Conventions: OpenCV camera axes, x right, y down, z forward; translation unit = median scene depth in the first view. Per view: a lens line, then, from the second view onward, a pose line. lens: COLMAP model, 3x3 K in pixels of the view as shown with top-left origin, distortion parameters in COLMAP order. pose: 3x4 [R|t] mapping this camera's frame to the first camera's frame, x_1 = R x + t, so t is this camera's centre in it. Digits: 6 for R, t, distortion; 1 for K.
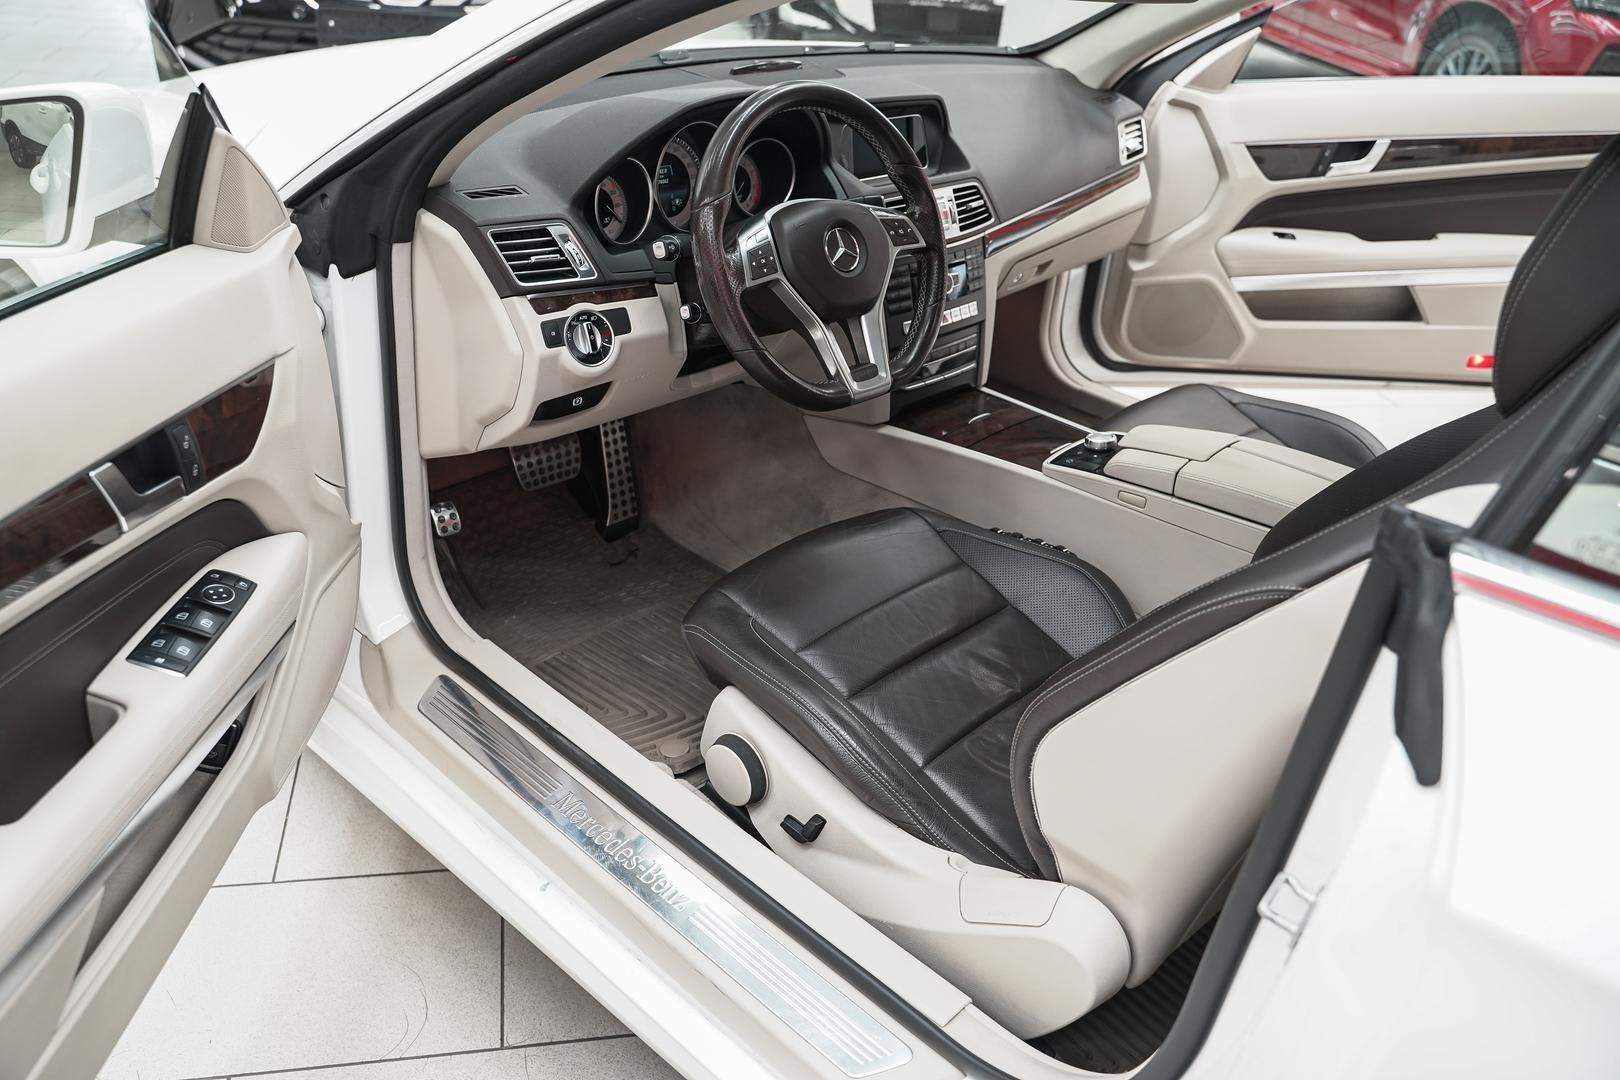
lens RADIAL K [[1254.7, 0, 810.0], [0, 1254.7, 540.0], [0, 0, 1]] dist [-0.007670, 0.000482]
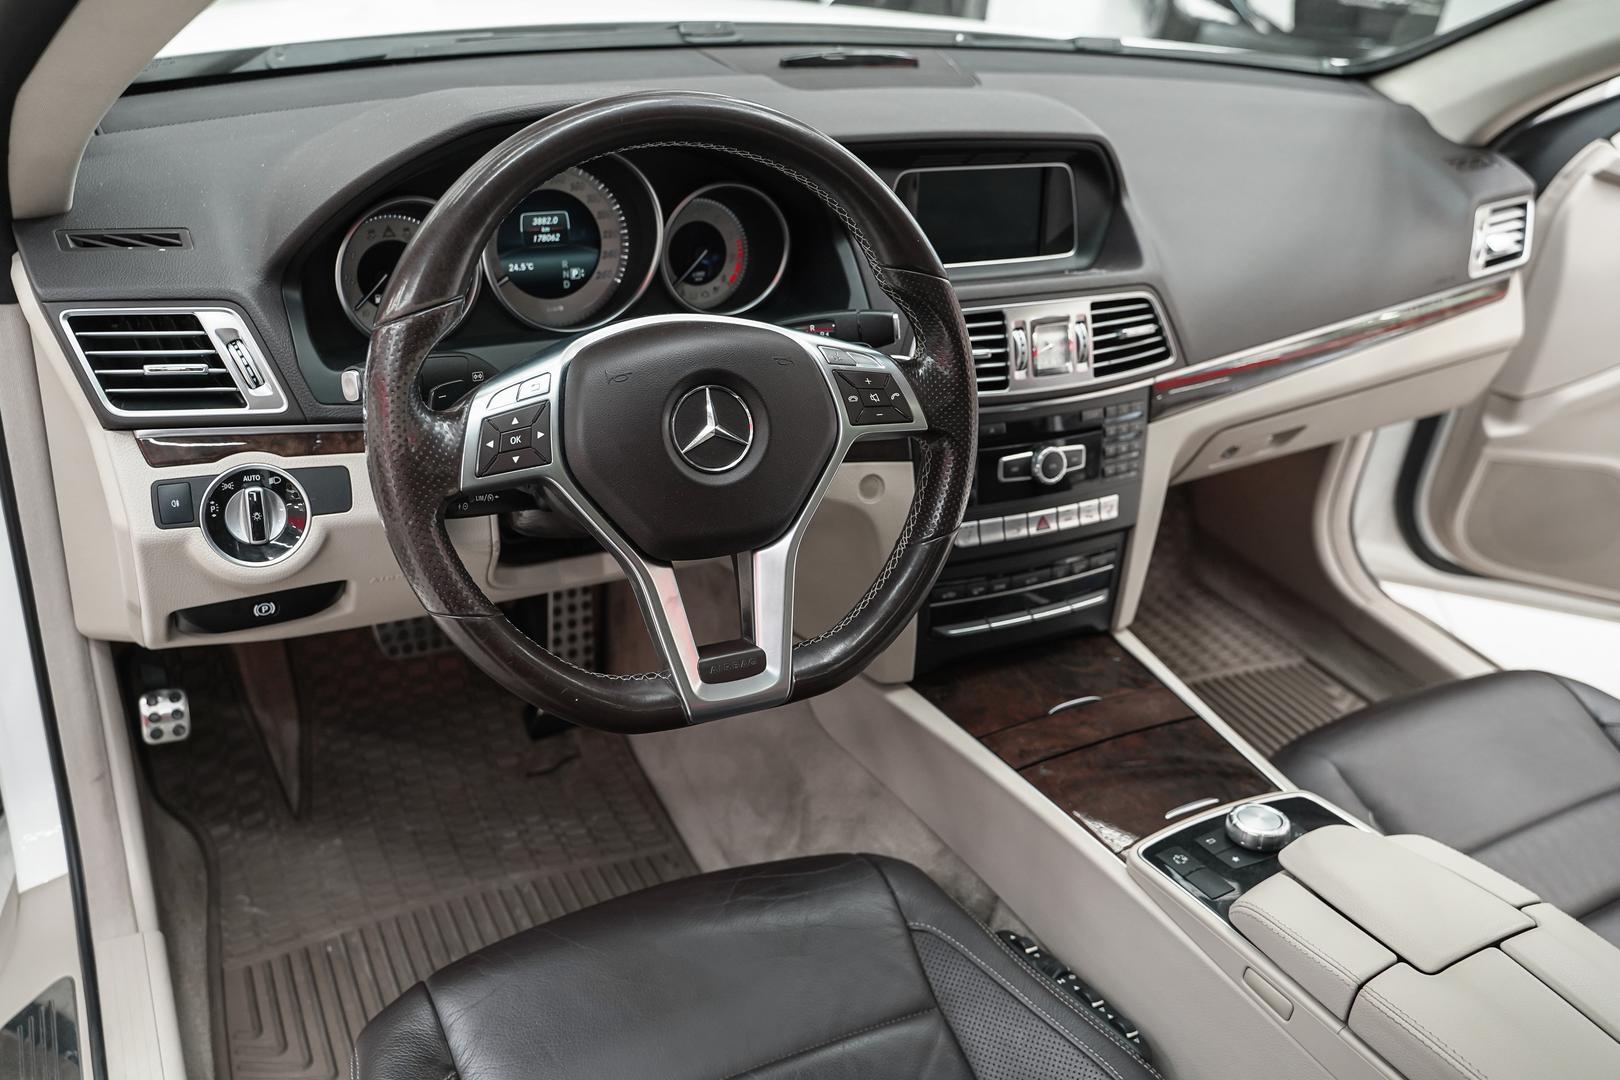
lens RADIAL K [[1339.5, 0, 810.0], [0, 1339.5, 540.0], [0, 0, 1]] dist [-0.009547, 0.002626]
pose [[0.949479, 0.177027, -0.259137, 0.164527], [-0.178840, 0.983735, 0.016757, -0.158430], [0.257889, 0.030434, 0.965695, 0.381271]]
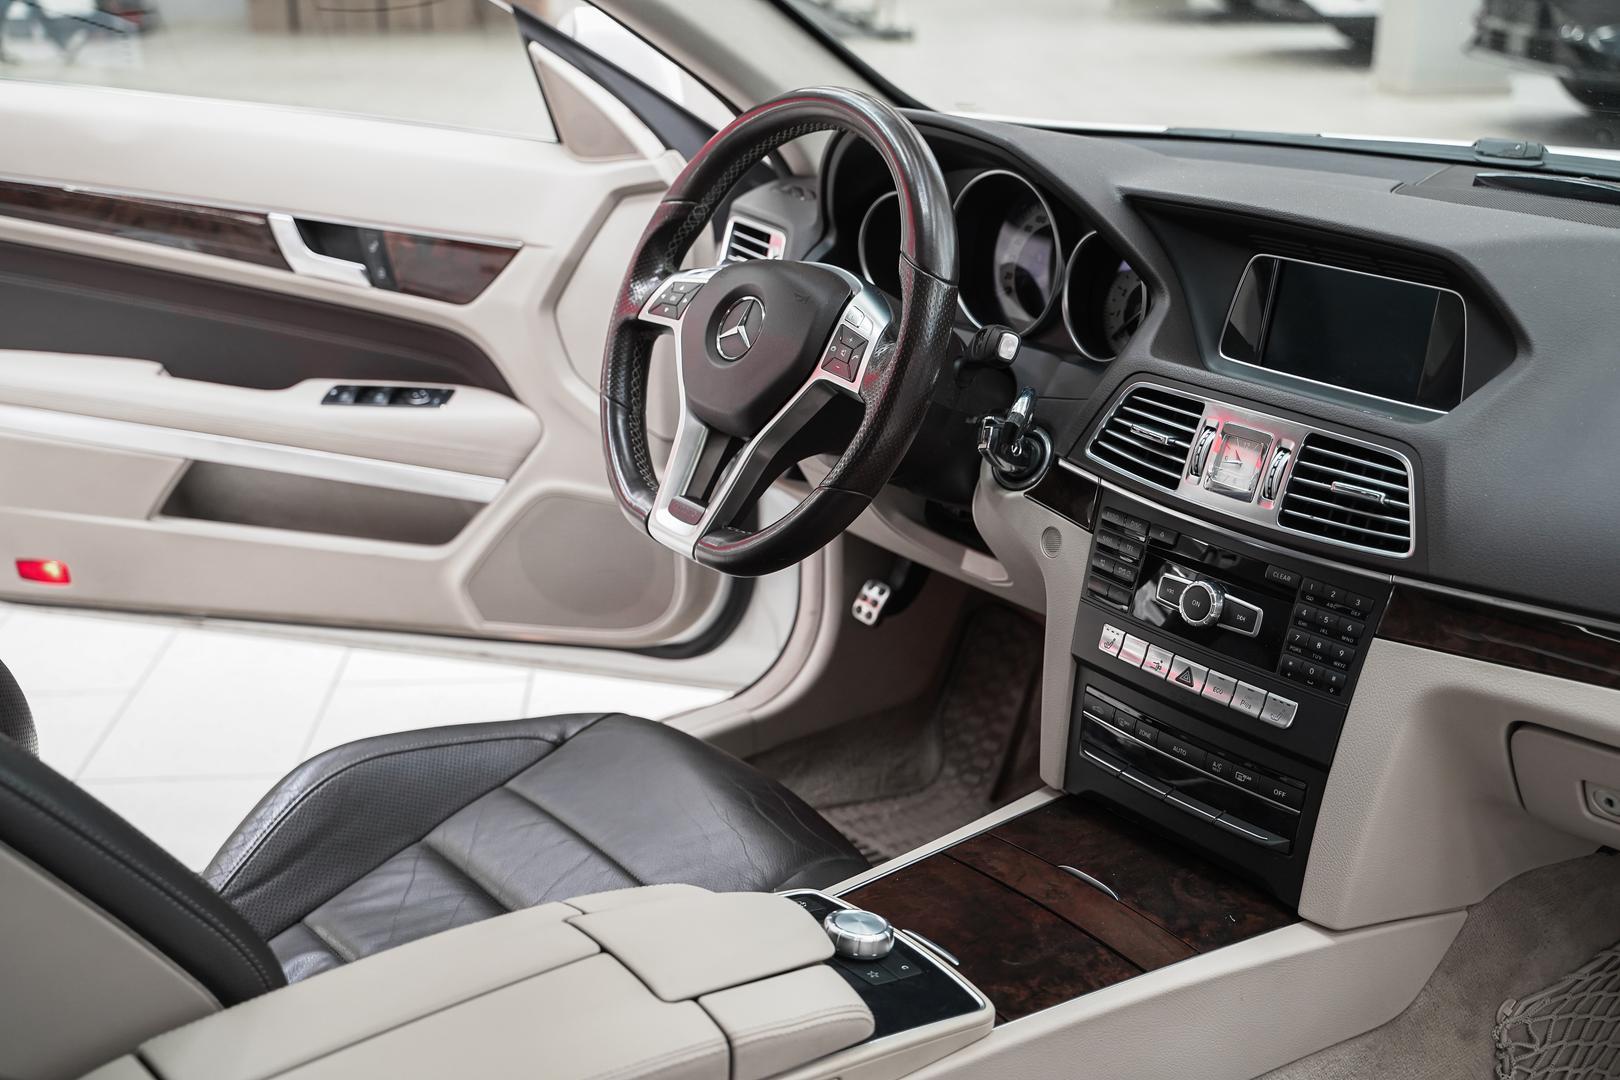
lens RADIAL K [[1849.9, 0, 810.0], [0, 1849.9, 540.0], [0, 0, 1]] dist [0.000757, 0.005576]
pose [[-0.144564, 0.267051, -0.952778, 0.756720], [-0.490254, 0.817068, 0.303399, -0.352351], [0.859507, 0.510964, 0.012804, 0.837516]]
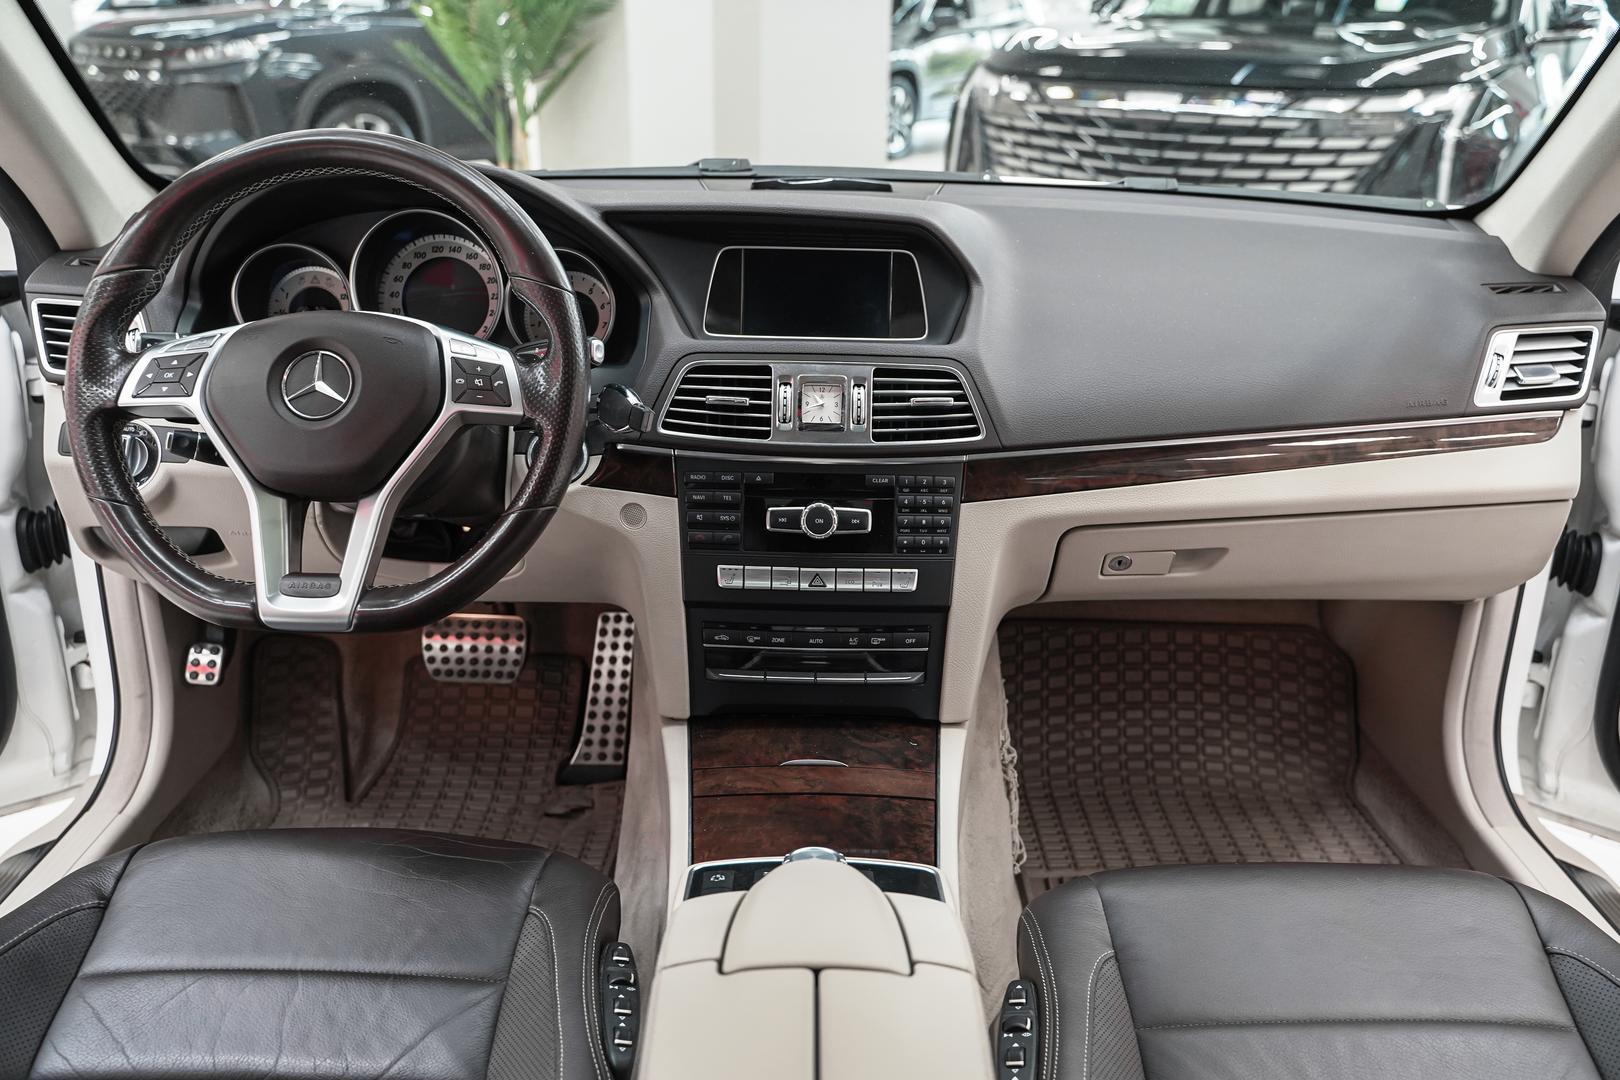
lens RADIAL K [[1324.1, 0, 832.2], [0, 1324.1, 539.7], [0, 0, 1]] dist [-0.012119, -0.002693]
pose [[0.700268, 0.194624, -0.686838, 0.522732], [-0.323419, 0.944210, -0.062189, -0.156536], [0.636415, 0.265685, 0.724145, 0.551230]]
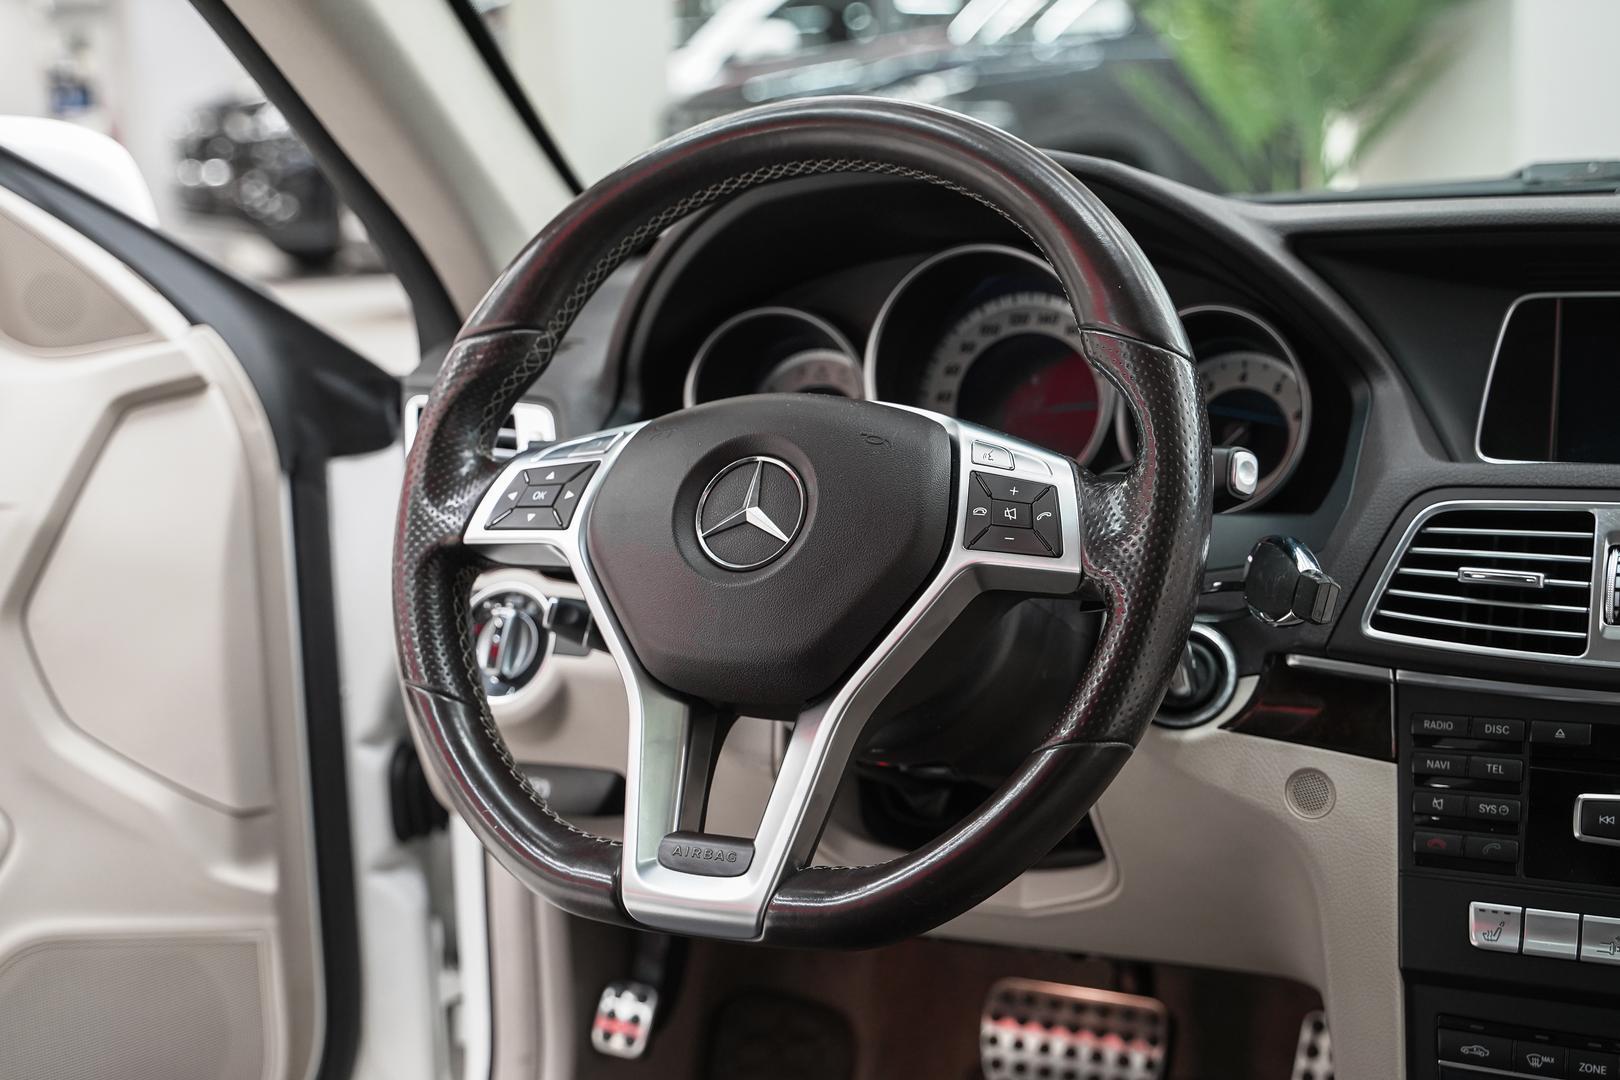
lens RADIAL K [[2352.6, 0, 786.4], [0, 2352.6, 534.7], [0, 0, 1]] dist [0.000453, 0.020576]
pose [[0.309337, 0.083061, -0.947318, 0.530786], [-0.405066, 0.912794, -0.052237, -0.151288], [0.860368, 0.399885, 0.316006, 0.618596]]
